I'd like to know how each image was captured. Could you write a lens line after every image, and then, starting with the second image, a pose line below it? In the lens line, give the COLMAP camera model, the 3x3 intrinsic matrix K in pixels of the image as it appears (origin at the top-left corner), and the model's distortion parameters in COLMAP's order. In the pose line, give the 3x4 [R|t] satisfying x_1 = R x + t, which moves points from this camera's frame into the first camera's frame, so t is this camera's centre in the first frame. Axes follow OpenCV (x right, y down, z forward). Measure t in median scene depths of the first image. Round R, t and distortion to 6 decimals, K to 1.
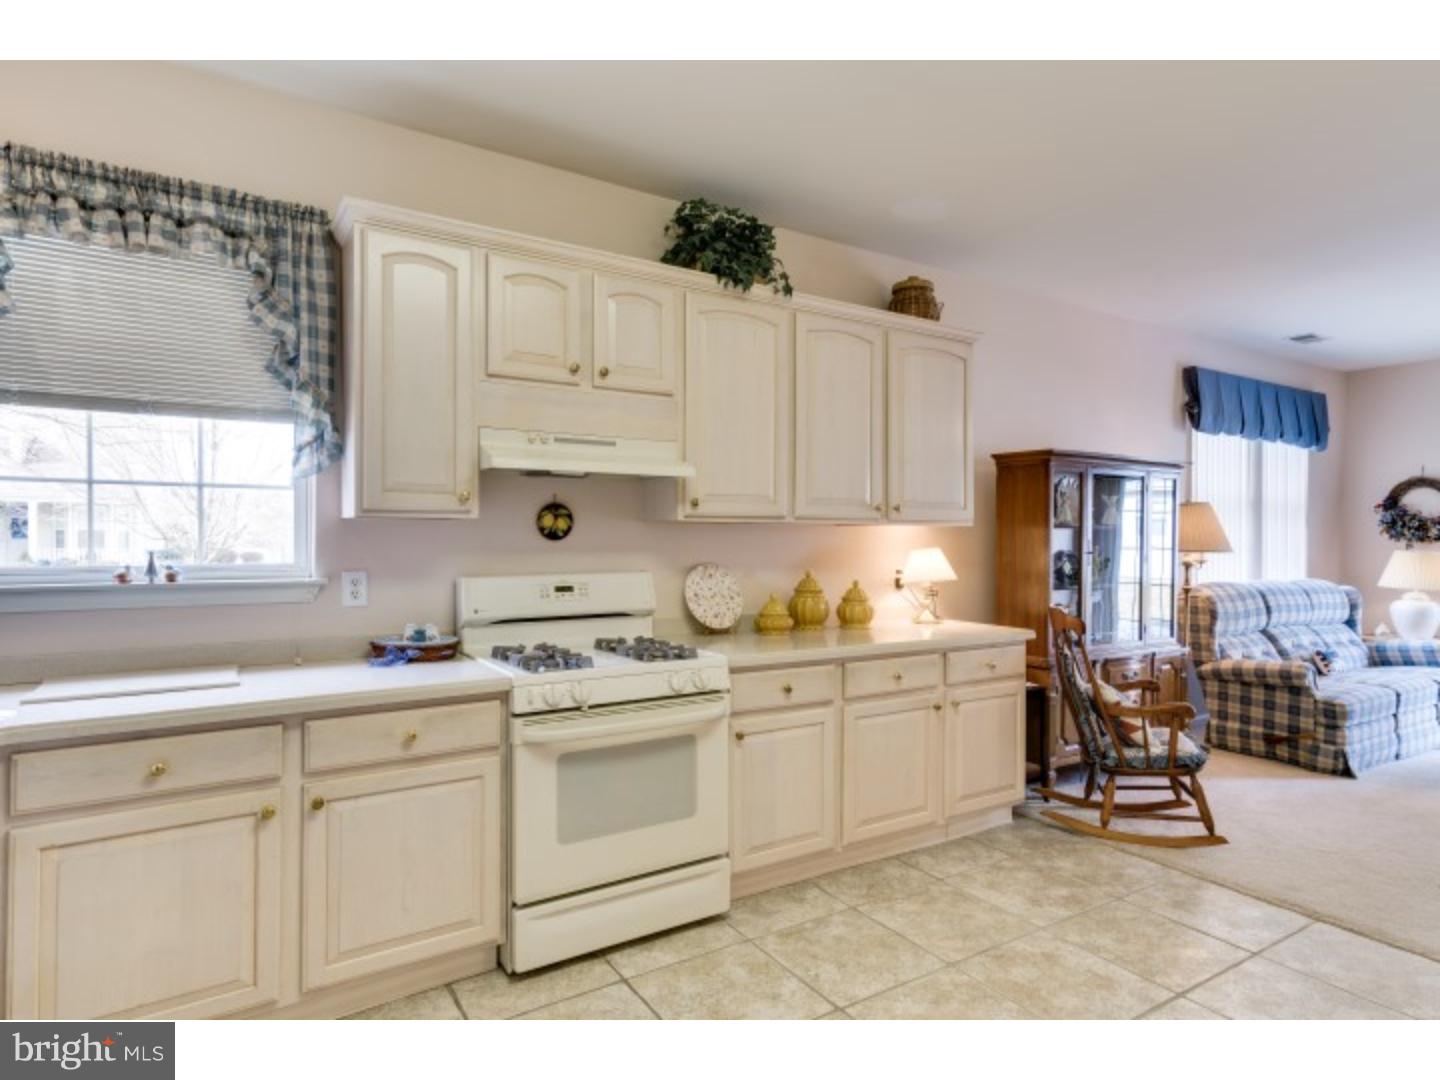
lens RADIAL K [[803.2, 0, 714.9], [0, 803.2, 542.0], [0, 0, 1]] dist [0.018811, 0.002533]
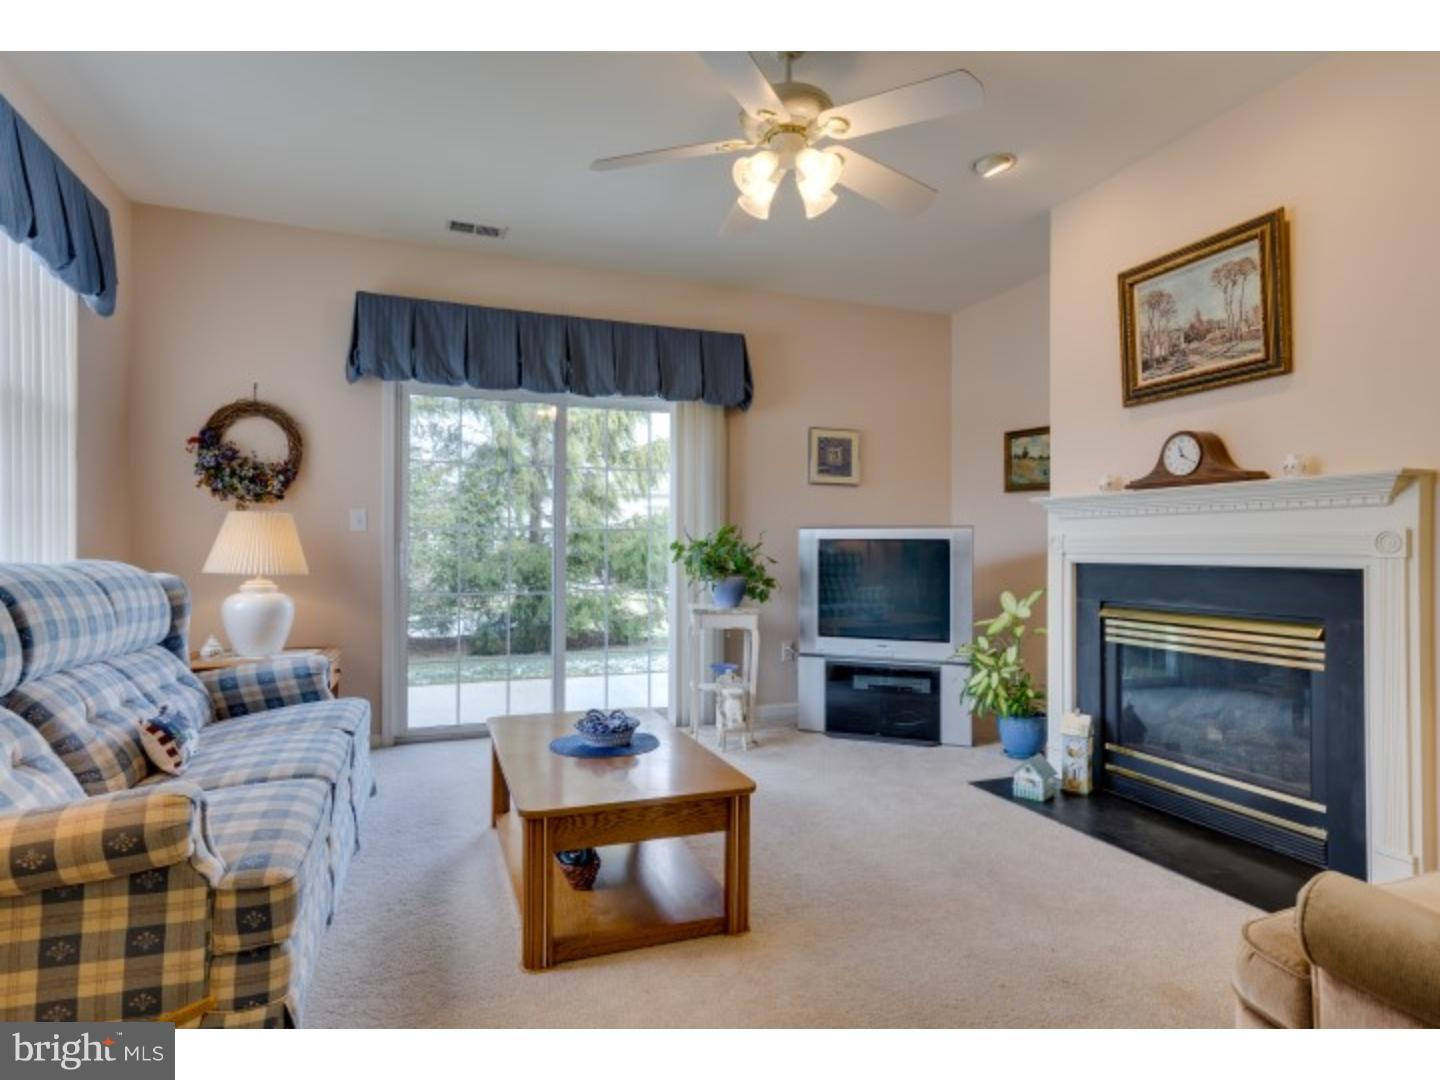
lens RADIAL K [[773.1, 0, 712.2], [0, 773.1, 540.9], [0, 0, 1]] dist [0.024400, 0.000947]
pose [[0.185889, 0.006177, 0.982551, 0.648746], [0.007670, 0.999941, -0.007737, 0.074938], [-0.982541, 0.008974, 0.185830, 1.045997]]
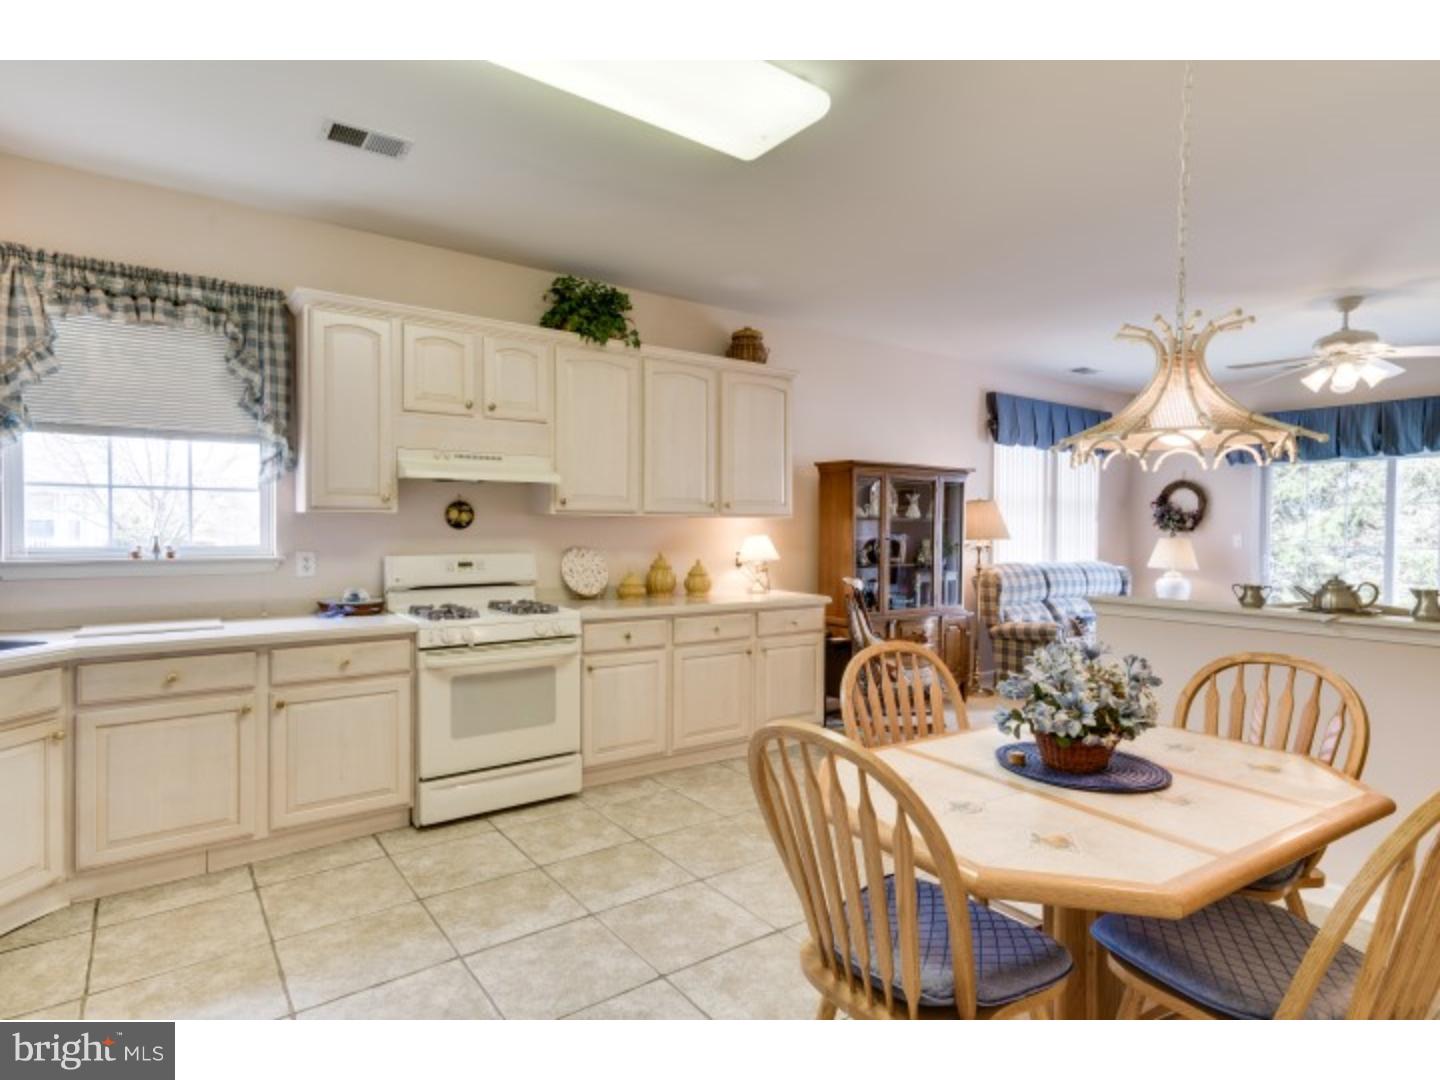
lens RADIAL K [[773.1, 0, 712.2], [0, 773.1, 540.9], [0, 0, 1]] dist [0.024400, 0.000947]
pose [[0.998324, 0.000377, 0.057877, 0.143394], [-0.001070, 0.999928, 0.011930, 0.001991], [-0.057869, -0.011972, 0.998252, -0.310691]]
